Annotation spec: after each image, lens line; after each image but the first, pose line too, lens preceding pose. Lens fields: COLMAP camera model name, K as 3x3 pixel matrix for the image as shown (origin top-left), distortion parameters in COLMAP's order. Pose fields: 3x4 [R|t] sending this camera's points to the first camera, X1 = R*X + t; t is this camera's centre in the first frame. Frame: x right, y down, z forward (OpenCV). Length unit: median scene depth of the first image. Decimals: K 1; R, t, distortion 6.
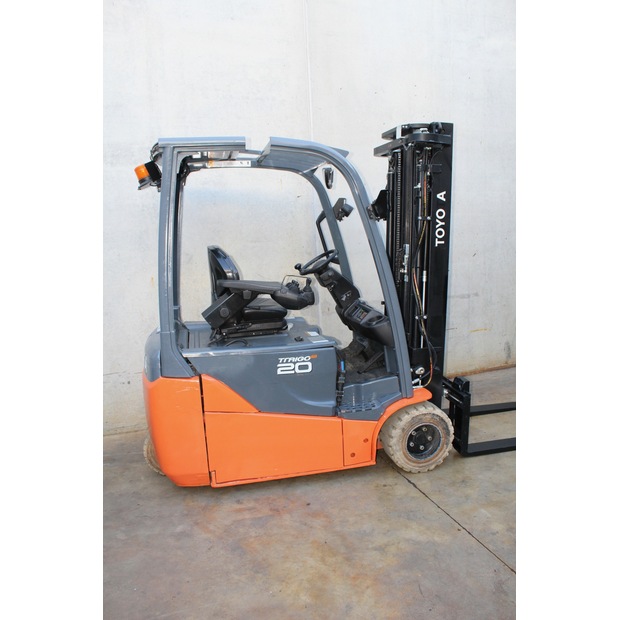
lens RADIAL K [[502.5, 0, 310.3], [0, 502.5, 310.5], [0, 0, 1]] dist [-0.117647, 0.072887]
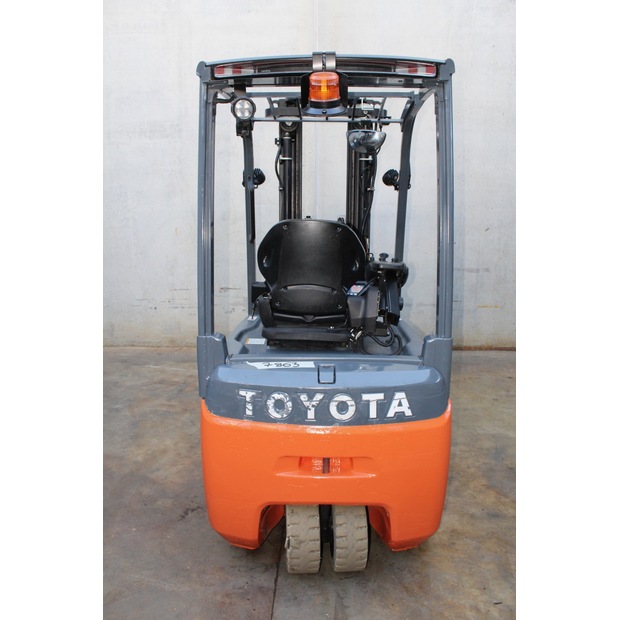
lens RADIAL K [[502.5, 0, 305.2], [0, 502.5, 309.6], [0, 0, 1]] dist [-0.117647, 0.072887]
pose [[0.922952, 0.125489, -0.363884, 0.586698], [-0.101956, 0.991299, 0.083257, 0.000878], [0.371166, -0.039742, 0.927716, -0.079182]]
